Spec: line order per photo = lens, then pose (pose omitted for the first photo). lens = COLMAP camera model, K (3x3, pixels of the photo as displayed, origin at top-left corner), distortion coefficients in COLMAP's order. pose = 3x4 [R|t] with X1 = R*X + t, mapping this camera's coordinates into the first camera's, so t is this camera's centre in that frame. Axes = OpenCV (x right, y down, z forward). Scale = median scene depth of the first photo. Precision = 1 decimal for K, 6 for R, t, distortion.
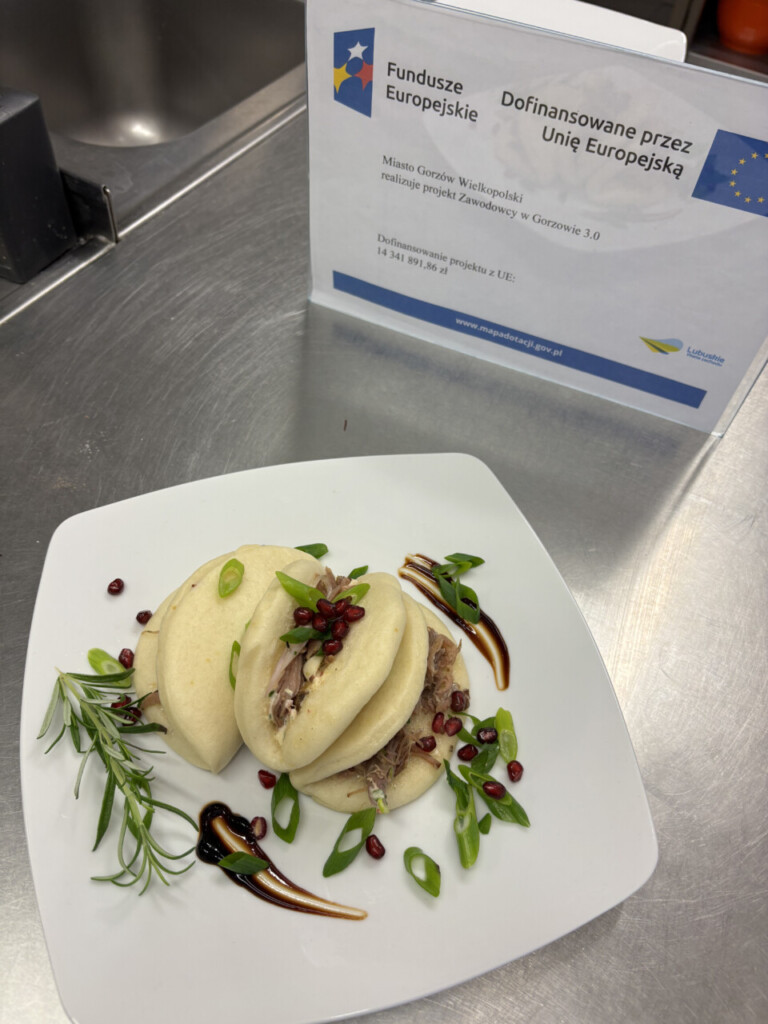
lens RADIAL K [[776.6, 0, 383.5], [0, 776.6, 511.2], [0, 0, 1]] dist [0.040949, -0.053632]
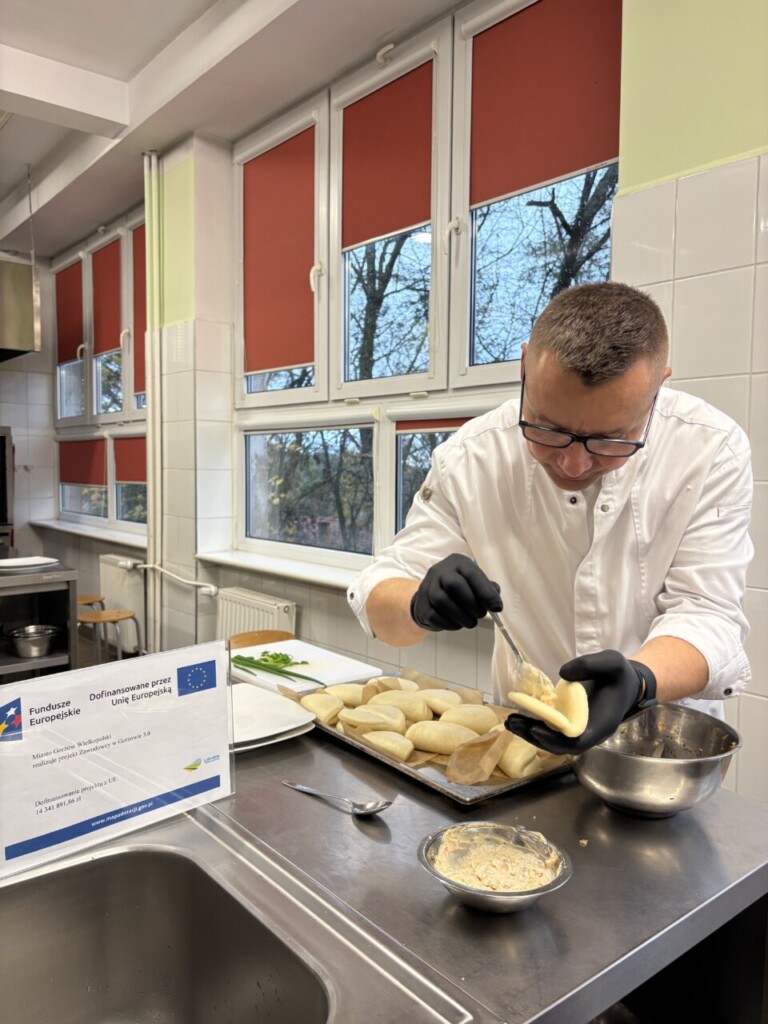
lens RADIAL K [[776.6, 0, 387.0], [0, 776.6, 509.2], [0, 0, 1]] dist [0.040949, -0.053632]
pose [[0.388616, -0.133706, 0.911647, -1.385002], [0.756441, 0.611226, -0.232810, 0.267673], [-0.526094, 0.780081, 0.338672, -0.550706]]
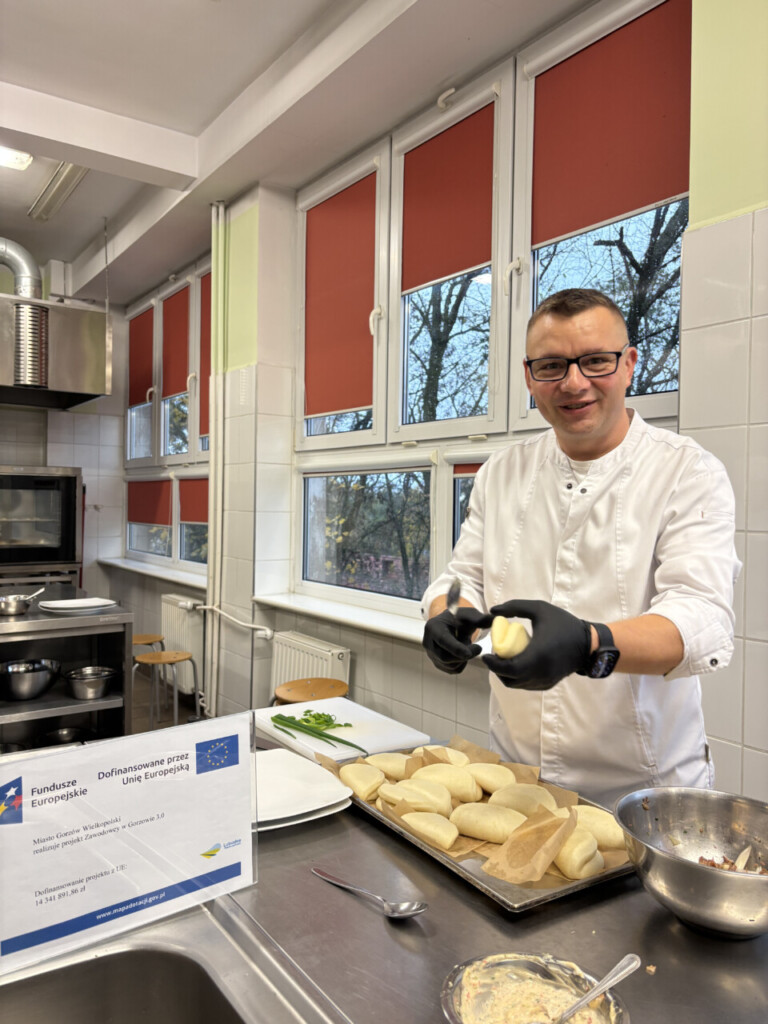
lens RADIAL K [[776.6, 0, 379.9], [0, 776.6, 507.9], [0, 0, 1]] dist [0.040949, -0.053632]
pose [[0.472222, -0.083238, 0.877541, -1.161257], [0.724272, 0.604078, -0.332445, 0.230085], [-0.502431, 0.792566, 0.345546, -0.567326]]
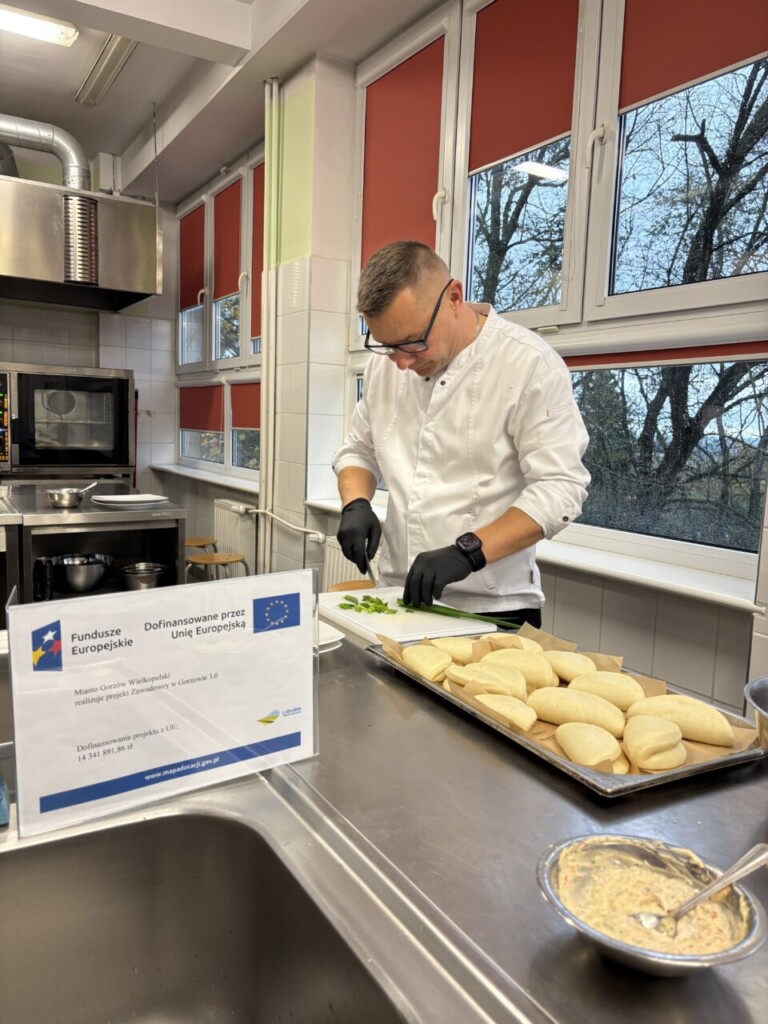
lens RADIAL K [[776.6, 0, 380.2], [0, 776.6, 509.0], [0, 0, 1]] dist [0.040949, -0.053632]
pose [[0.528040, -0.159042, 0.834194, -0.970272], [0.689925, 0.653094, -0.312204, 0.209655], [-0.495154, 0.740387, 0.454587, -0.256634]]
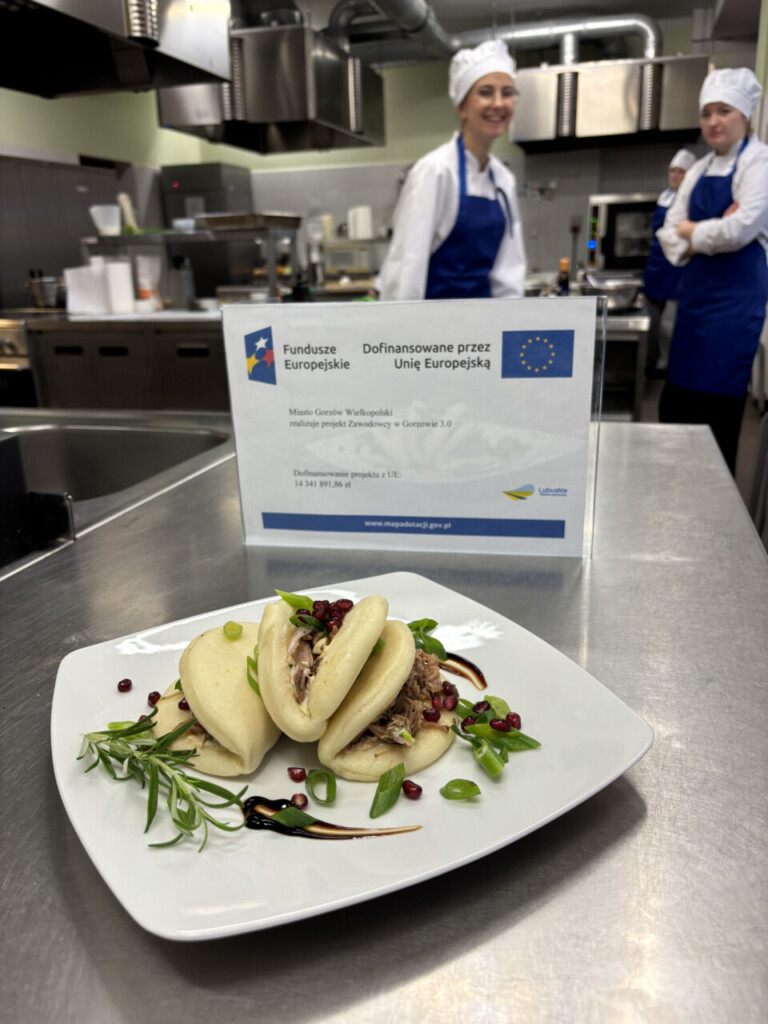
lens RADIAL K [[776.6, 0, 389.3], [0, 776.6, 549.8], [0, 0, 1]] dist [0.040949, -0.053632]
pose [[0.966258, -0.166494, 0.196535, -0.155834], [0.245769, 0.824315, -0.510003, 0.556336], [-0.077094, 0.541096, 0.837419, -0.052069]]
